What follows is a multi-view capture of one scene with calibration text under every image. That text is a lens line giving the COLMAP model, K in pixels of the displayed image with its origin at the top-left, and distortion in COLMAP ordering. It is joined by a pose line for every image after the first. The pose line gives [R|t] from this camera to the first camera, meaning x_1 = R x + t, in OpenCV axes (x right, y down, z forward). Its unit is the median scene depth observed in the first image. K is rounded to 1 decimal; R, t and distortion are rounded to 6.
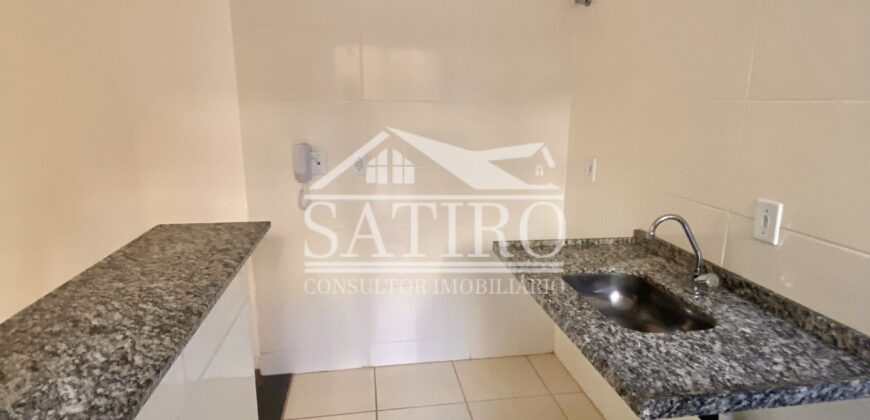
lens RADIAL K [[463.6, 0, 435.1], [0, 463.6, 208.4], [0, 0, 1]] dist [0.002355, -0.000022]
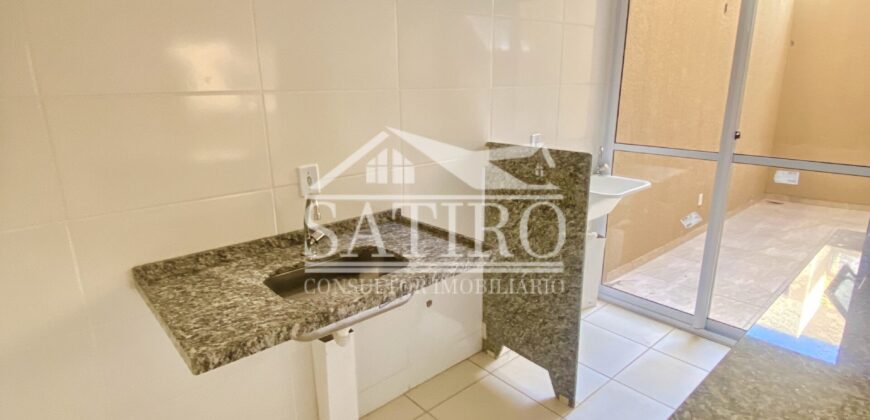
lens RADIAL K [[463.6, 0, 435.0], [0, 463.6, 209.7], [0, 0, 1]] dist [0.002355, -0.000022]
pose [[-0.544185, -0.221305, 0.809251, -0.547663], [0.195756, 0.904463, 0.378980, -0.304883], [-0.815807, 0.364651, -0.448874, 1.211742]]
